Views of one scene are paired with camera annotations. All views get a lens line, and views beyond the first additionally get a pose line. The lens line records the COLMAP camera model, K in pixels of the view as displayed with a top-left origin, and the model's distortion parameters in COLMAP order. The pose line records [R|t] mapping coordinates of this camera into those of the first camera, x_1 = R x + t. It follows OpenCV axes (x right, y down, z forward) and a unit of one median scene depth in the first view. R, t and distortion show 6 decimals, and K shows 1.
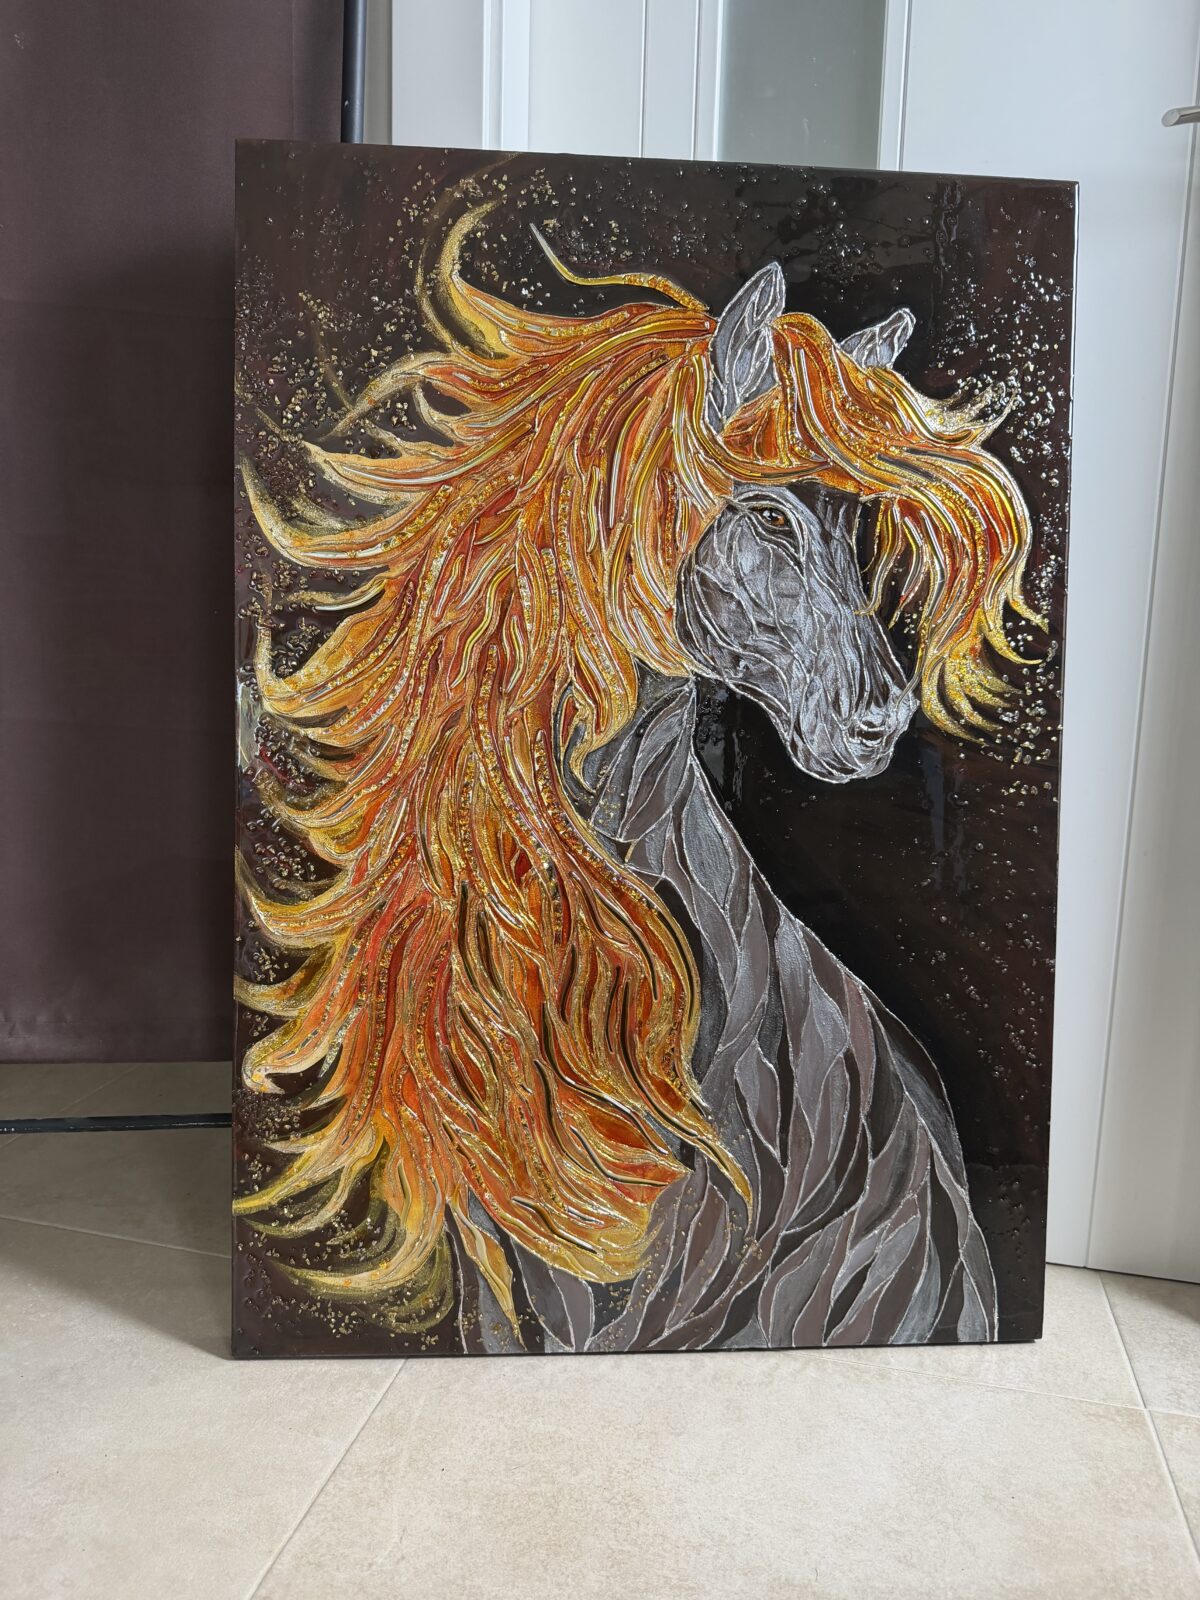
lens RADIAL K [[1111.4, 0, 598.7], [0, 1111.4, 798.3], [0, 0, 1]] dist [-0.003842, -0.020389]
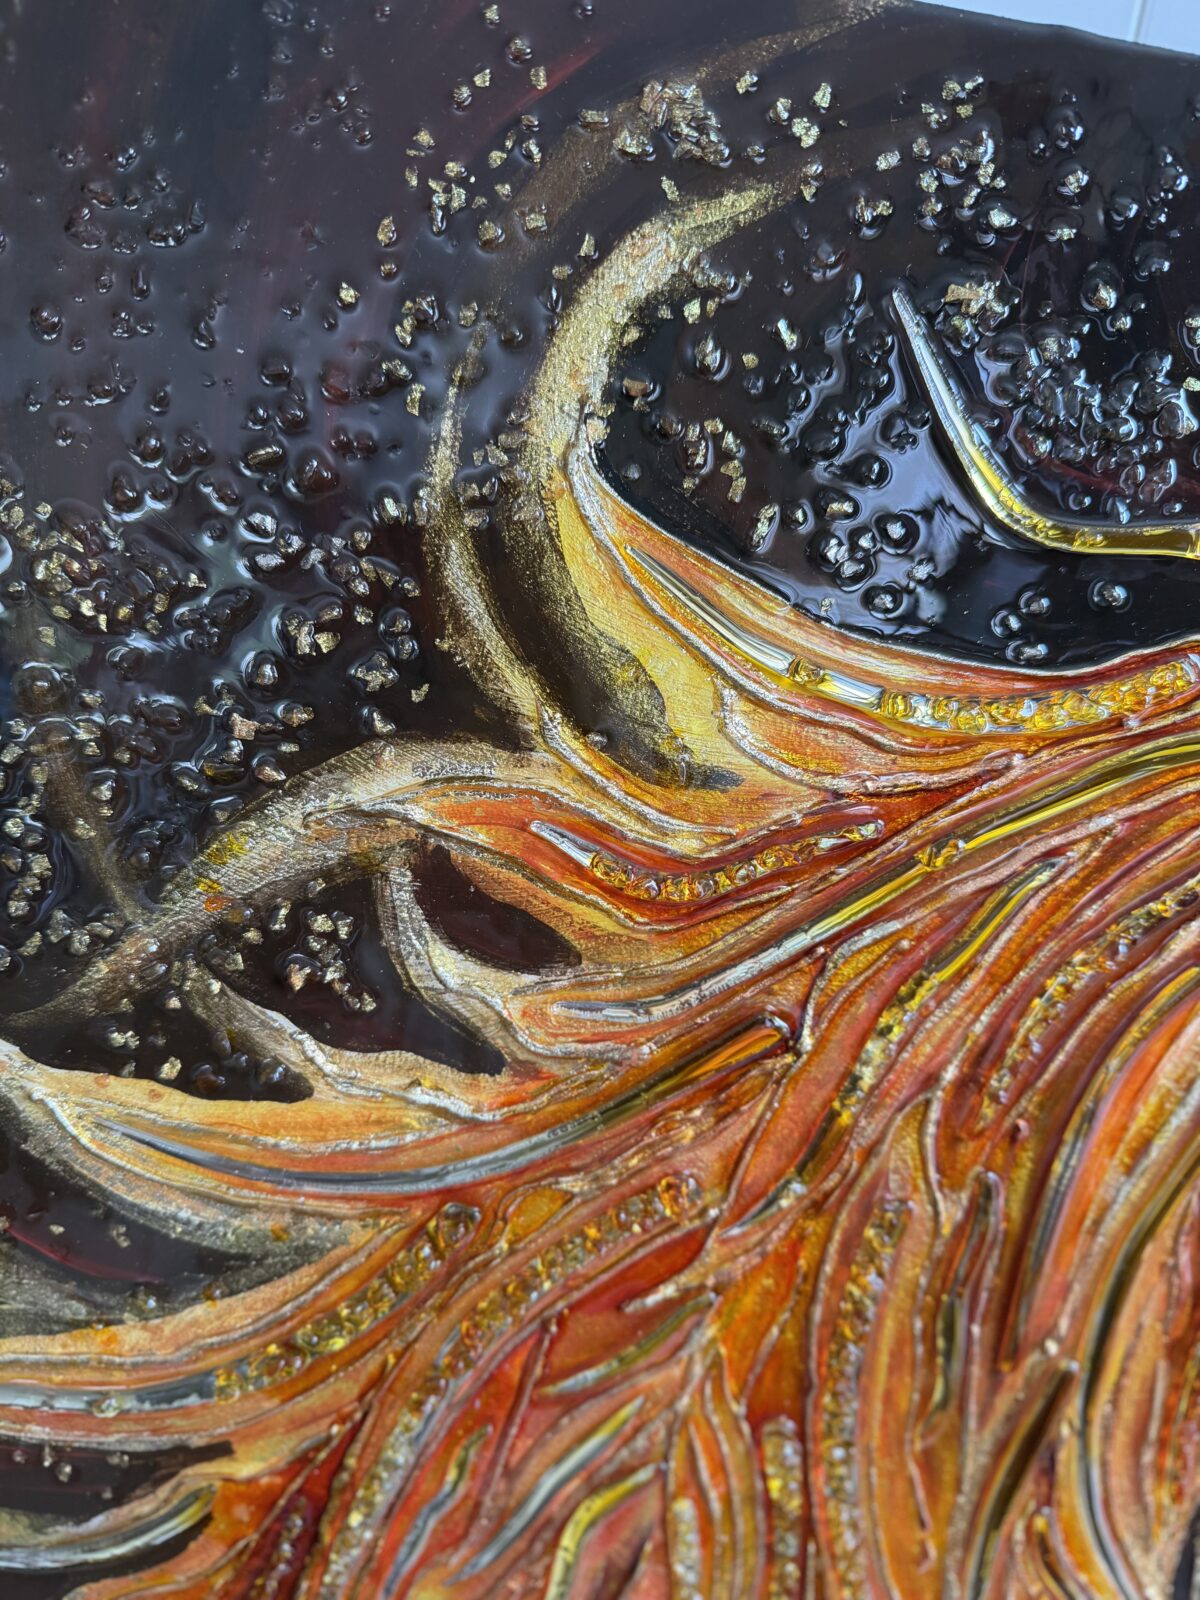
lens RADIAL K [[1111.4, 0, 597.6], [0, 1111.4, 804.9], [0, 0, 1]] dist [-0.003842, -0.020389]
pose [[0.992941, 0.118510, -0.004797, -0.114266], [-0.117956, 0.990913, 0.064640, -0.405778], [0.012414, -0.063618, 0.997897, 0.729729]]
